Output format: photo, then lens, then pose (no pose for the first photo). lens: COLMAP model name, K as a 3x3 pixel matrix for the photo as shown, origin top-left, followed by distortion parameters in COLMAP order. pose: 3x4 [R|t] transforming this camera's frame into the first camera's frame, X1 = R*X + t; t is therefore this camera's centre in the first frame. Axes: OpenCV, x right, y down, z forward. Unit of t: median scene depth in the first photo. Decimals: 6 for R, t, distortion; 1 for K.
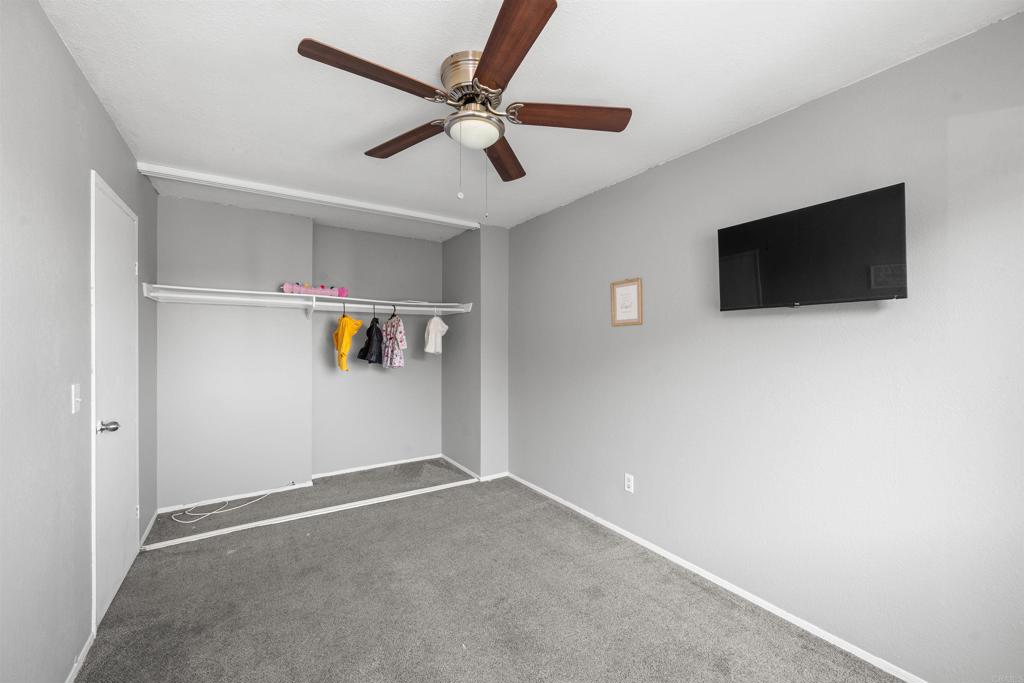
lens RADIAL K [[408.4, 0, 510.2], [0, 408.4, 345.9], [0, 0, 1]] dist [-0.000935, 0.000055]
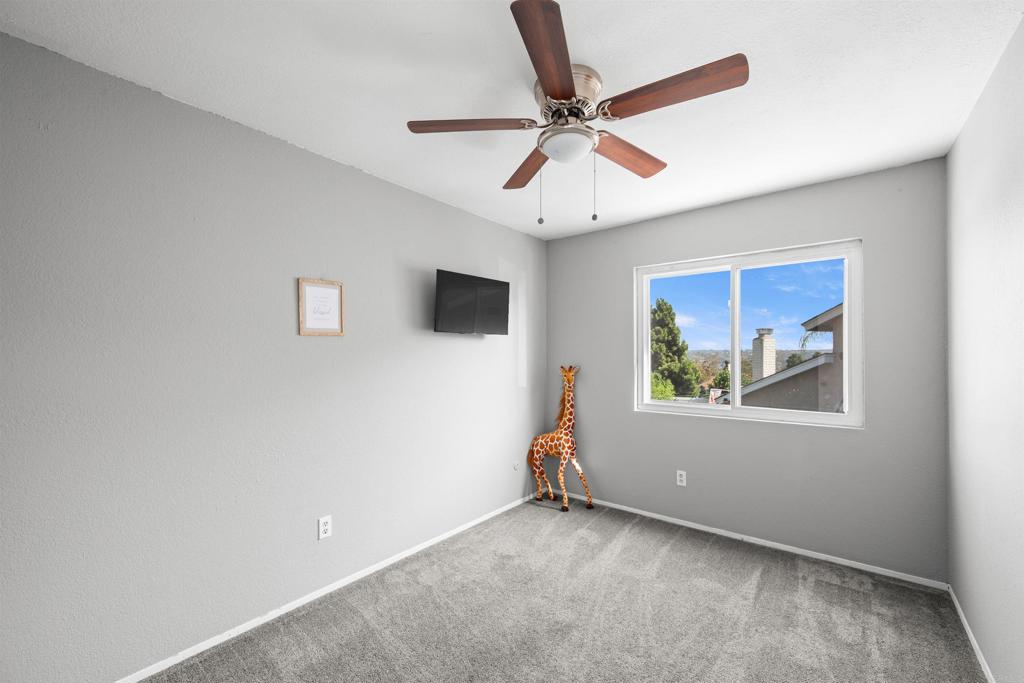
lens RADIAL K [[408.4, 0, 510.2], [0, 408.4, 345.9], [0, 0, 1]] dist [-0.000935, 0.000055]
pose [[-0.314651, 0.001419, 0.949206, -0.617765], [0.000074, 0.999999, -0.001470, -0.028621], [-0.949207, -0.000393, -0.314651, 0.916322]]
